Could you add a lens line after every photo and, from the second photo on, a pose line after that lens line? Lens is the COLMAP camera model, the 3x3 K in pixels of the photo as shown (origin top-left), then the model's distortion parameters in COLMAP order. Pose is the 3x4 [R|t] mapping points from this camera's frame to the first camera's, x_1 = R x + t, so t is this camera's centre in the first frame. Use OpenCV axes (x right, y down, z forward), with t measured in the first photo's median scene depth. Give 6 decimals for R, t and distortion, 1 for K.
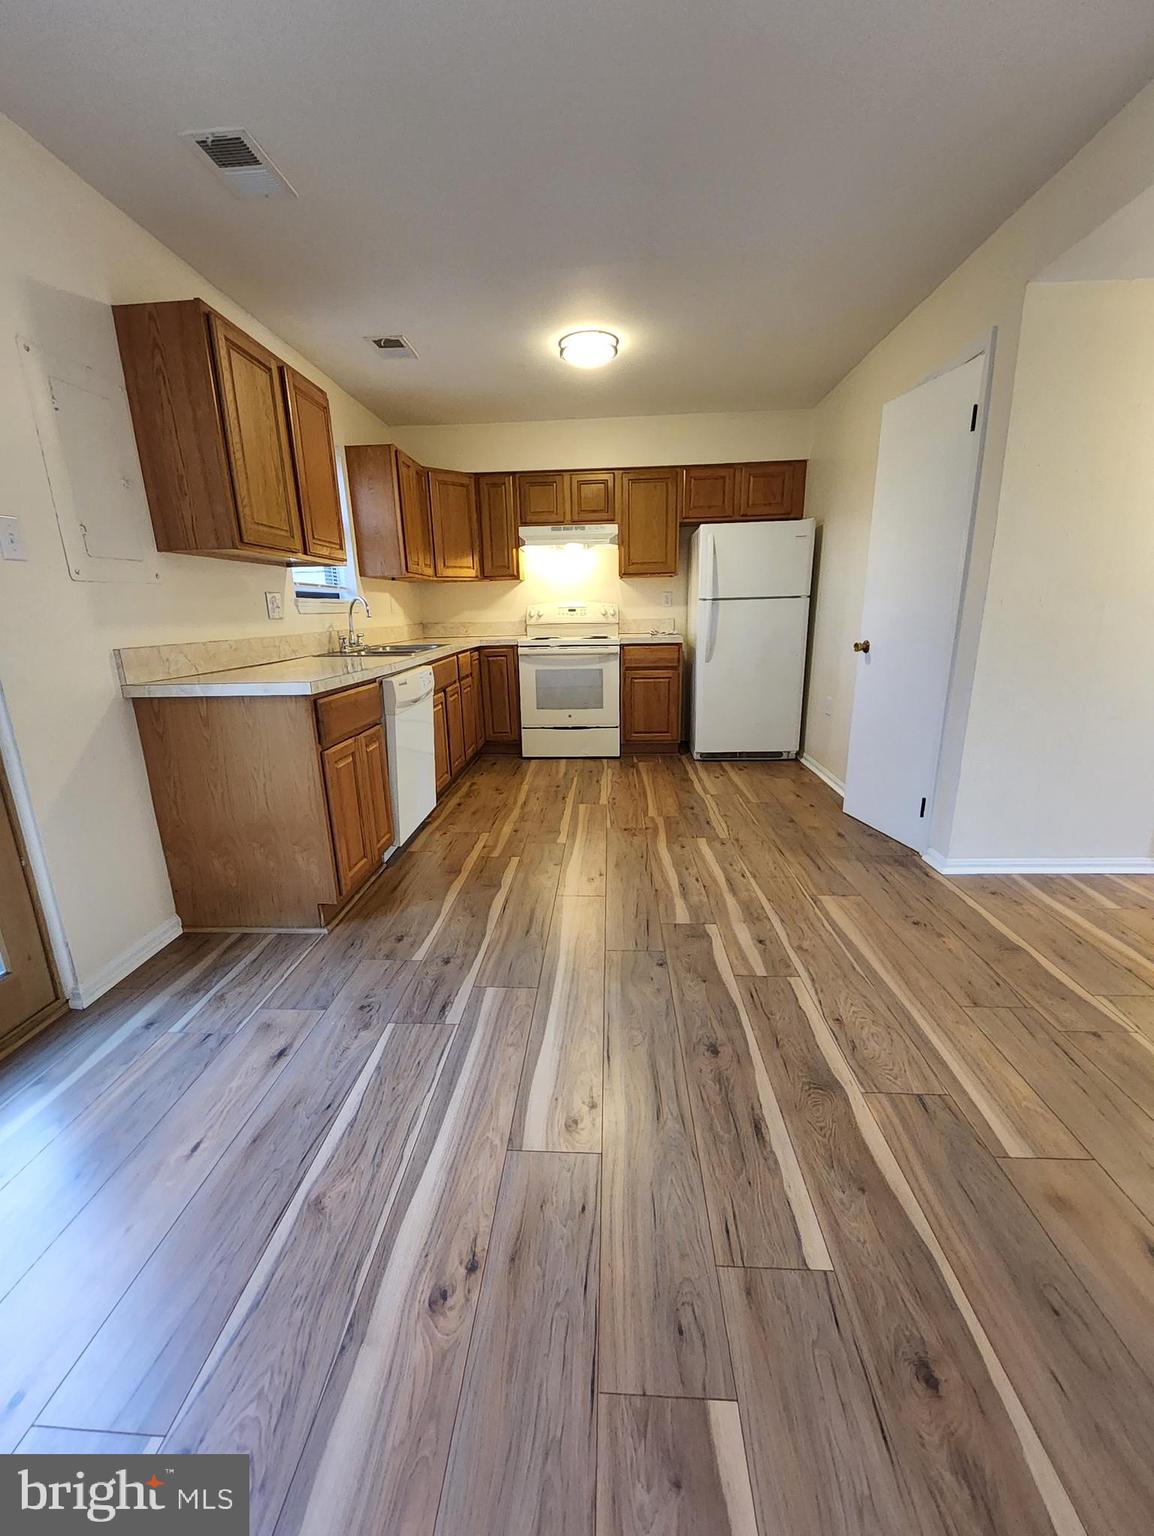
lens RADIAL K [[605.4, 0, 573.5], [0, 605.4, 770.0], [0, 0, 1]] dist [0.003618, -0.004158]
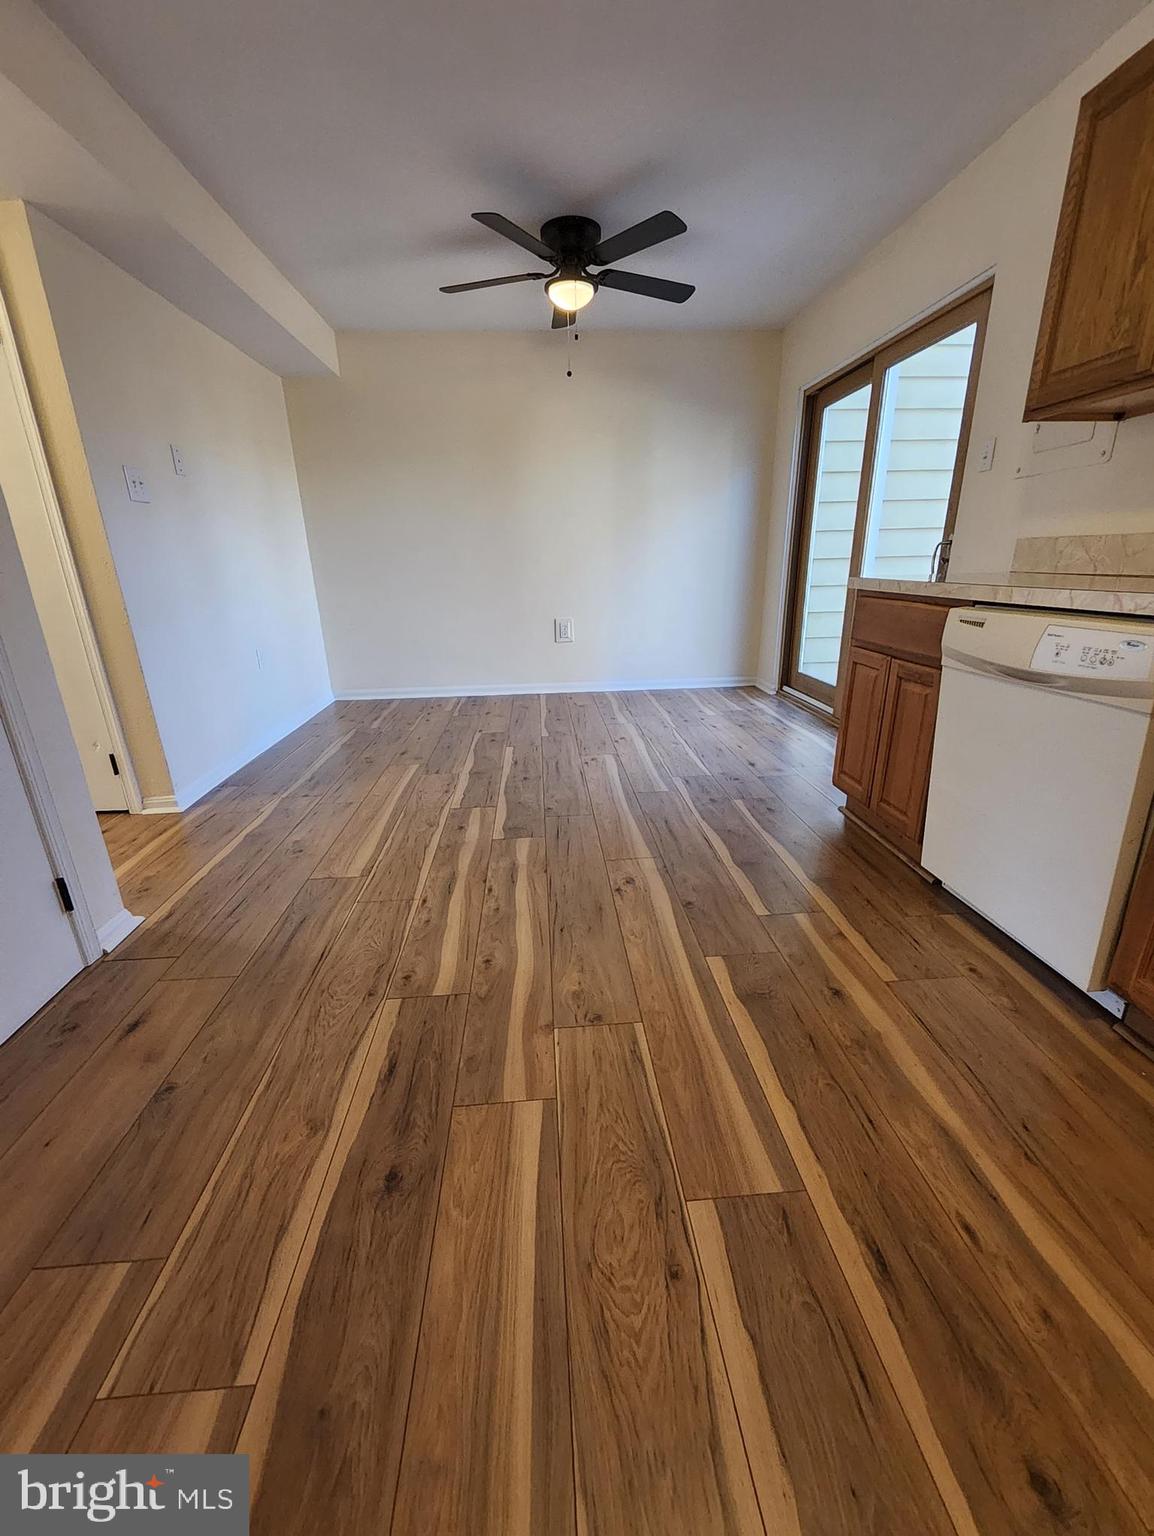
lens RADIAL K [[605.4, 0, 566.5], [0, 605.4, 766.0], [0, 0, 1]] dist [0.003618, -0.004158]
pose [[-0.992996, 0.079631, -0.087282, 0.183242], [0.018417, 0.834040, 0.551397, -0.409192], [0.116705, 0.545927, -0.829665, 1.746755]]
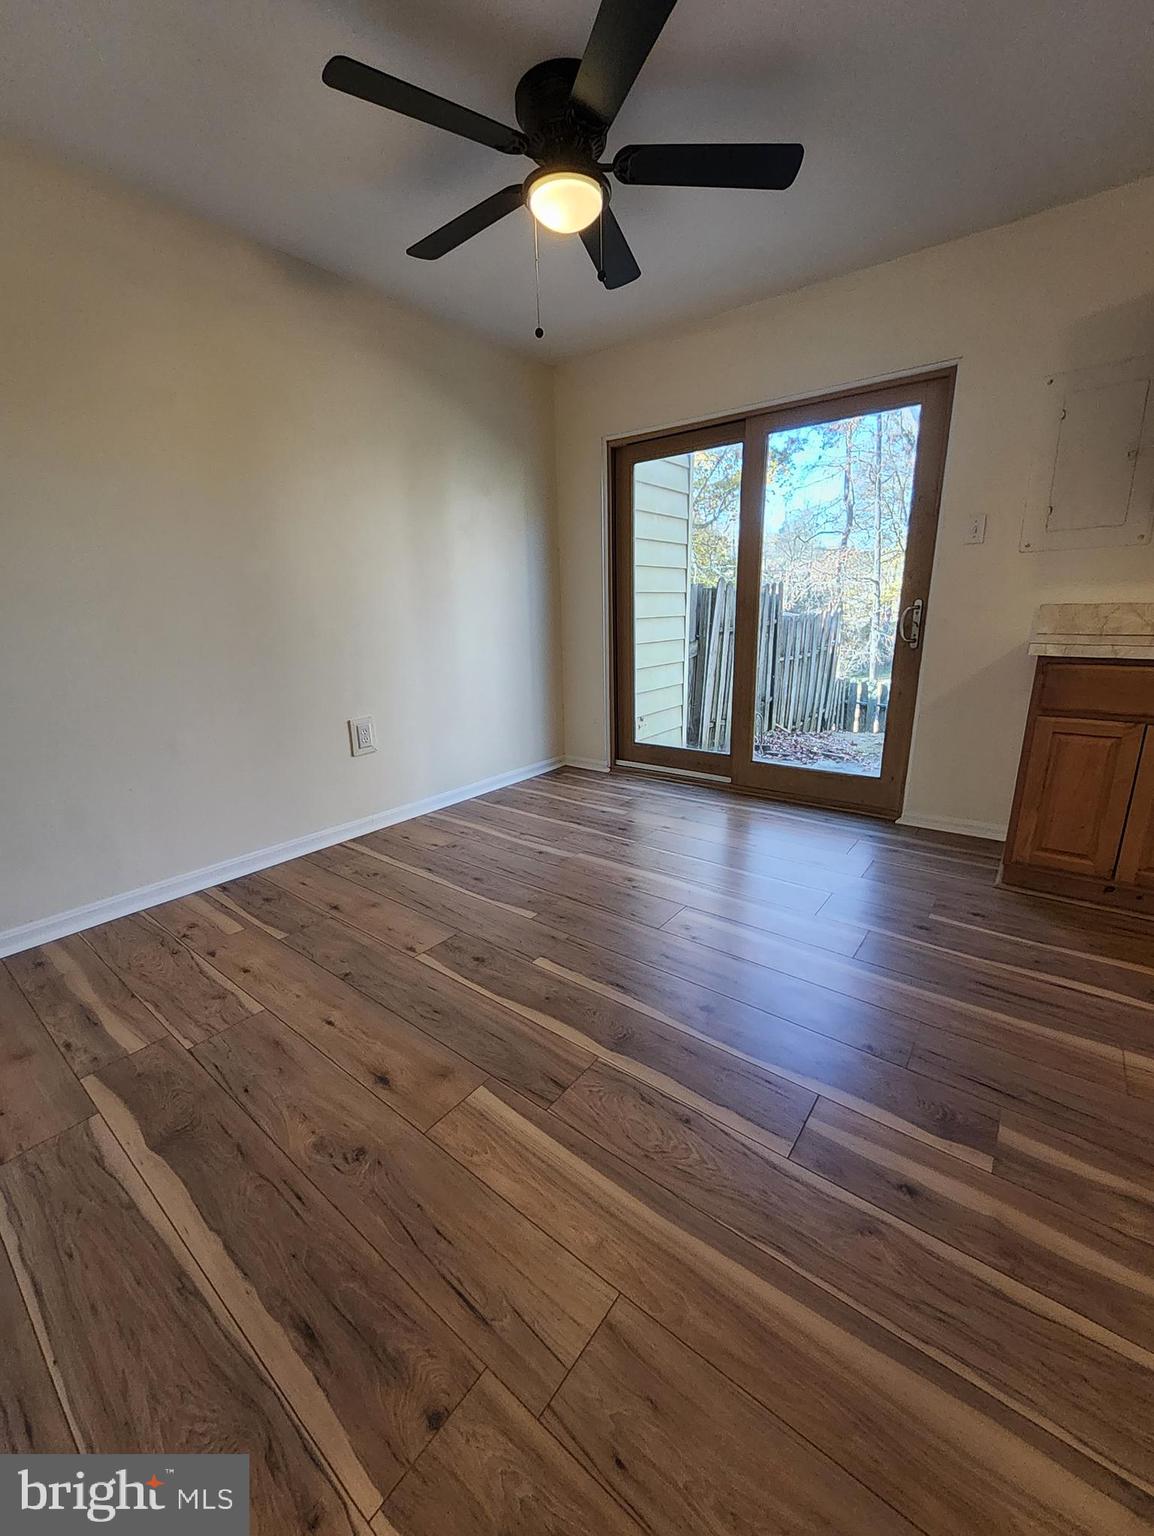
lens RADIAL K [[605.4, 0, 570.5], [0, 605.4, 771.0], [0, 0, 1]] dist [0.003618, -0.004158]
pose [[-0.576328, 0.252143, -0.777348, 0.743381], [-0.169085, 0.893837, 0.415289, -0.209469], [0.799535, 0.370781, -0.472510, 0.793328]]
